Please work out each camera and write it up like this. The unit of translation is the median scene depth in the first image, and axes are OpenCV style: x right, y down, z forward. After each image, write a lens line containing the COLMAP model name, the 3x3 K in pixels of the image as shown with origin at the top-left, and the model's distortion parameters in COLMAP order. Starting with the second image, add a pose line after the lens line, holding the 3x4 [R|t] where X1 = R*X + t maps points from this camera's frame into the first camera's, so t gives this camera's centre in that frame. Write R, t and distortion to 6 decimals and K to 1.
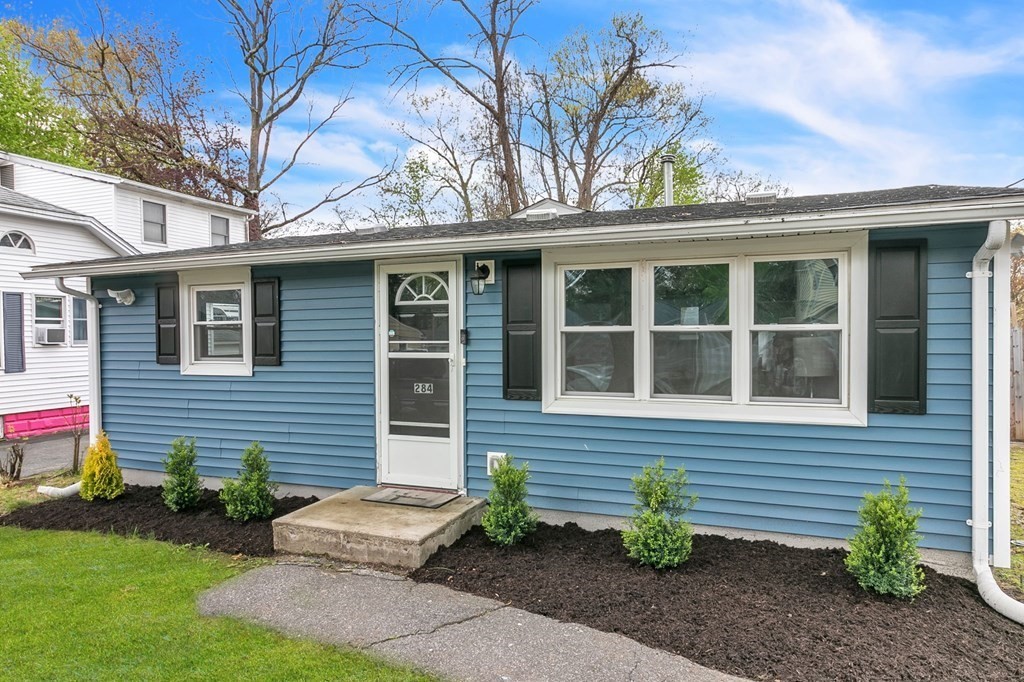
lens RADIAL K [[653.5, 0, 512.0], [0, 653.5, 341.0], [0, 0, 1]] dist [-0.000330, -0.000148]
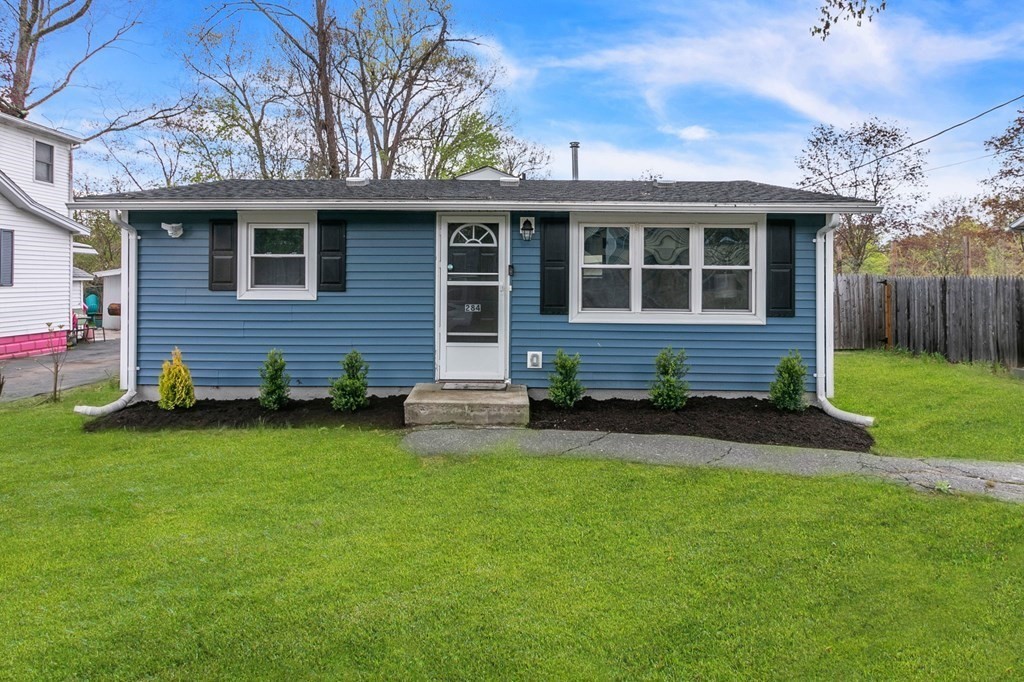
lens RADIAL K [[636.8, 0, 512.0], [0, 636.8, 270.2], [0, 0, 1]] dist [0.002254, 0.000525]
pose [[0.932210, 0.020809, 0.361320, -0.533284], [-0.010747, 0.999497, -0.029835, 0.032218], [-0.361759, 0.023930, 0.931964, -0.262831]]
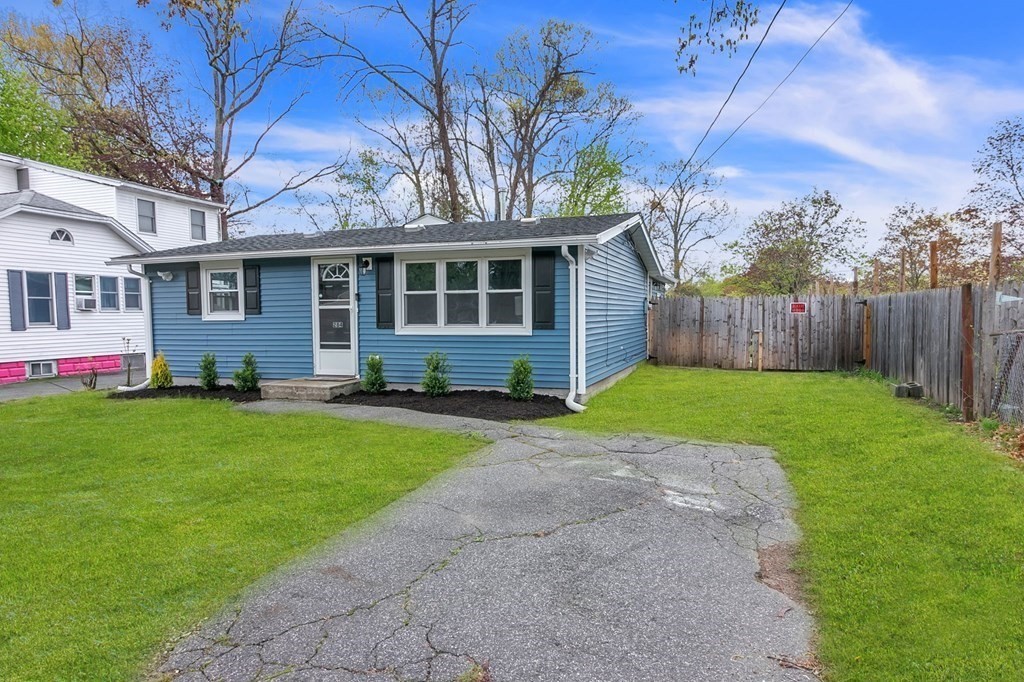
lens RADIAL K [[658.1, 0, 506.0], [0, 658.1, 355.1], [0, 0, 1]] dist [0.001231, -0.000203]
pose [[0.999129, -0.001895, 0.041680, 0.271119], [-0.000194, 0.998746, 0.050058, 0.063996], [-0.041723, -0.050023, 0.997876, -0.927872]]
